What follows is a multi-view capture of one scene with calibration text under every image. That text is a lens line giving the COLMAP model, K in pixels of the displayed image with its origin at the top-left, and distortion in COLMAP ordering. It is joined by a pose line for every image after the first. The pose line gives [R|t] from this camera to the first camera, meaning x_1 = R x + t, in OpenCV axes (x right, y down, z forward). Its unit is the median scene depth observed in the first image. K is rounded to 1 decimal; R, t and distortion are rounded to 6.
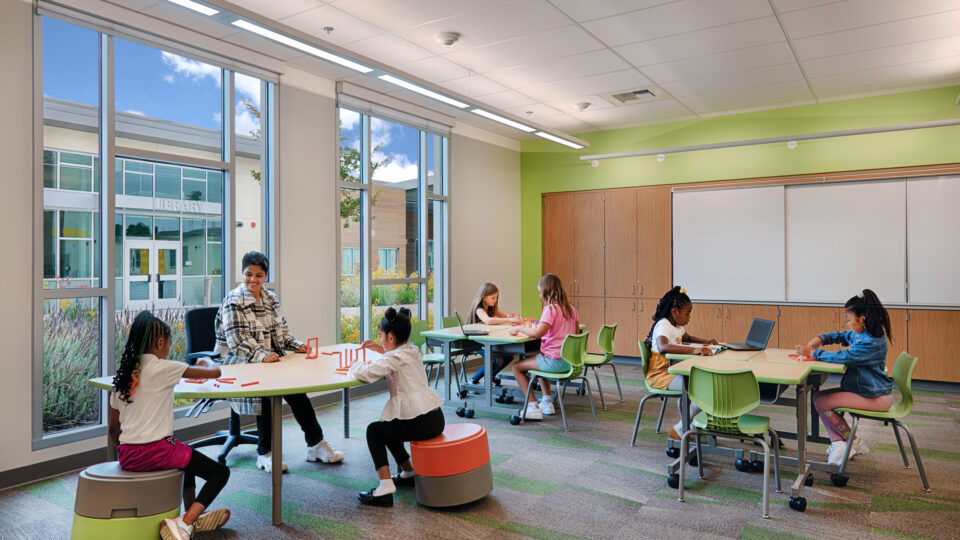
lens RADIAL K [[629.6, 0, 480.0], [0, 629.6, 270.0], [0, 0, 1]] dist [-0.000448, 0.000156]
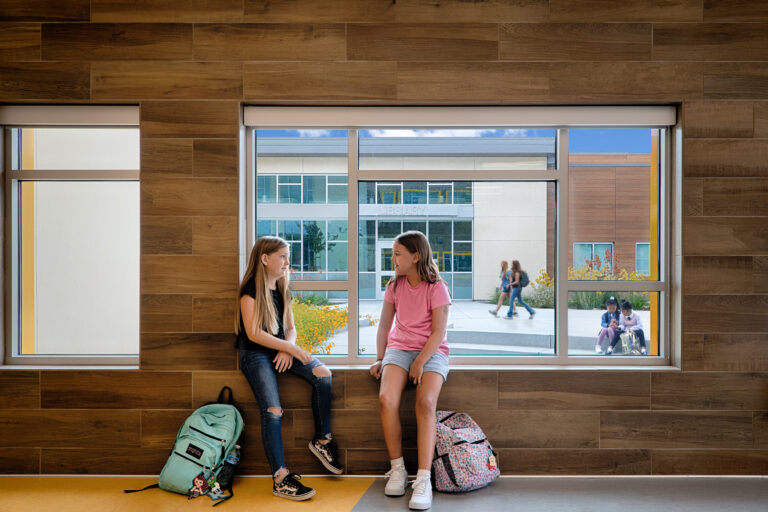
lens RADIAL K [[505.8, 0, 384.0], [0, 505.8, 256.0], [0, 0, 1]] dist [0.000341, -0.000385]
pose [[0.546009, 0.000955, -0.837779, 0.344120], [-0.012768, 0.999893, -0.007181, -0.016559], [0.837682, 0.014618, 0.545962, 0.637502]]
